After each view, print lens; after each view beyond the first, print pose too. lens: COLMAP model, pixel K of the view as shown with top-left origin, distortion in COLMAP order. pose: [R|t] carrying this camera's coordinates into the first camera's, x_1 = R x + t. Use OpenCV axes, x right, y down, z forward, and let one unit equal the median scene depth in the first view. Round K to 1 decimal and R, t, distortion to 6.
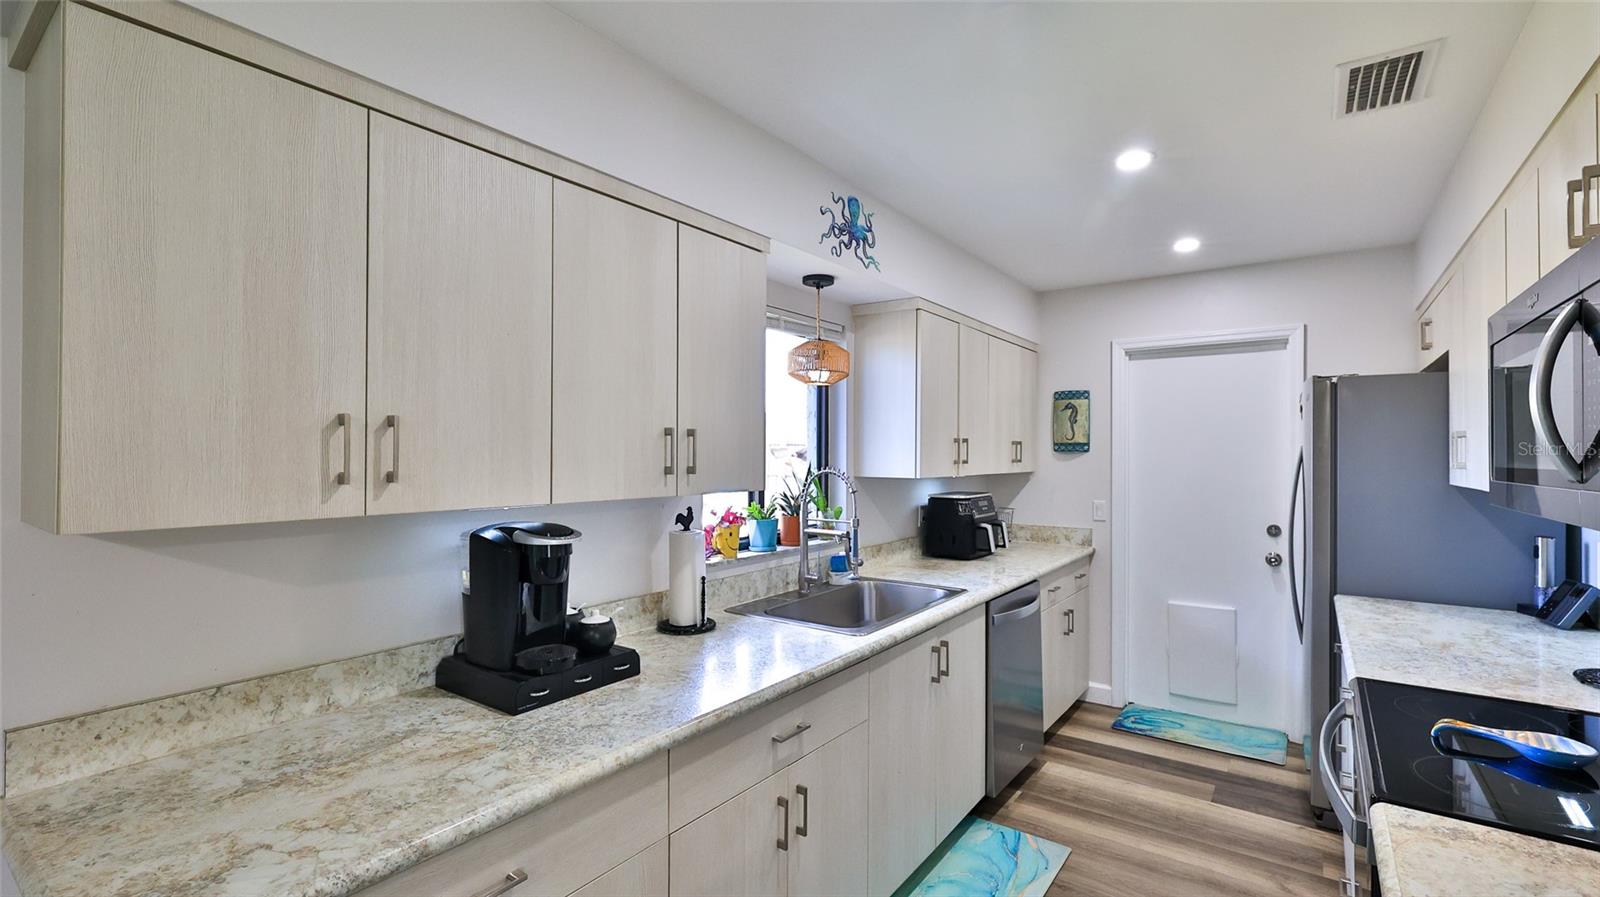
lens RADIAL K [[706.8, 0, 795.7], [0, 706.8, 449.3], [0, 0, 1]] dist [-0.000018, -0.000295]
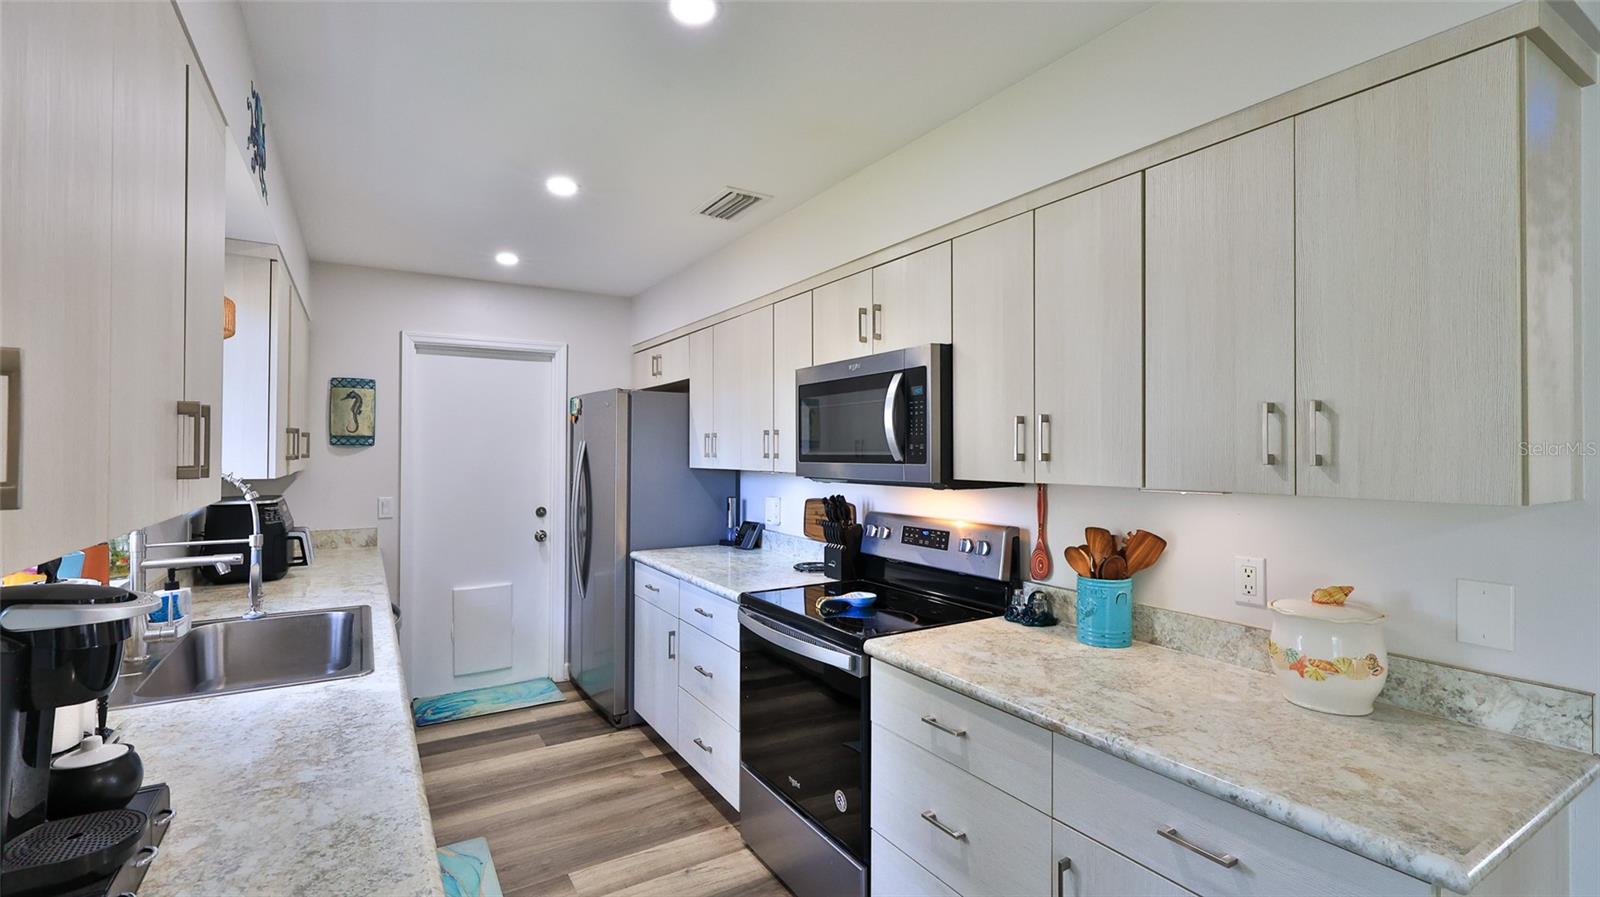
lens RADIAL K [[706.8, 0, 800.3], [0, 706.8, 446.3], [0, 0, 1]] dist [-0.000018, -0.000295]
pose [[0.376160, 0.002756, 0.926551, -0.369805], [-0.005430, 0.999985, -0.000770, 0.003407], [-0.926539, -0.004742, 0.376169, 0.196249]]
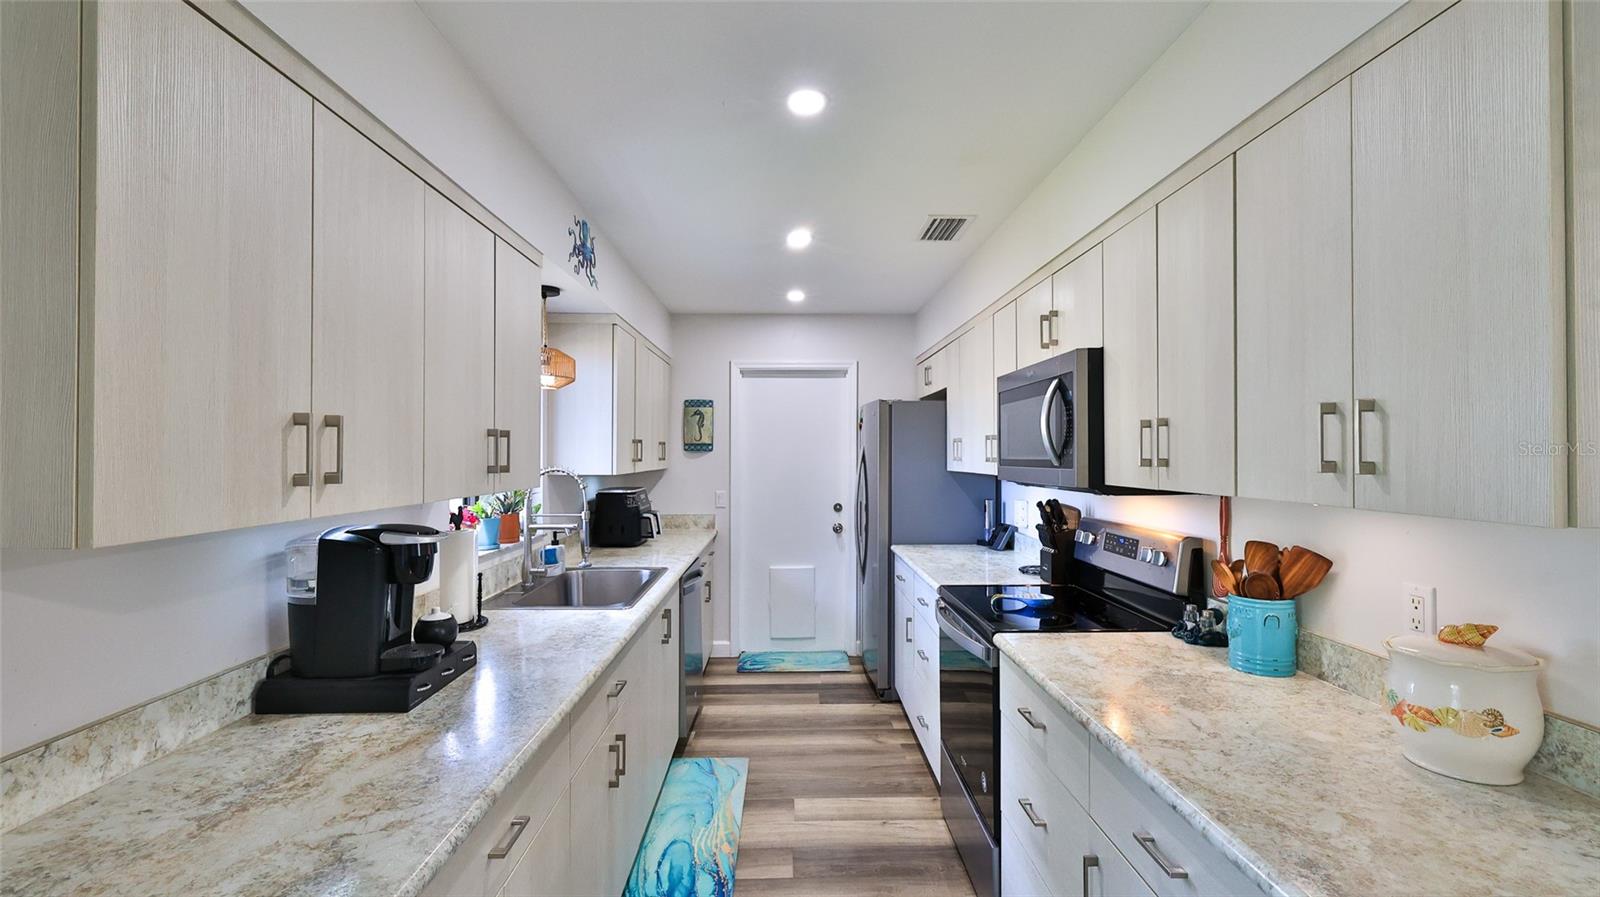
lens RADIAL K [[706.8, 0, 800.4], [0, 706.8, 449.0], [0, 0, 1]] dist [-0.000018, -0.000295]
pose [[0.794496, -0.000366, 0.607269, -0.310982], [-0.000169, 1.000000, 0.000825, -0.001040], [-0.607269, -0.000758, 0.794496, -0.081848]]
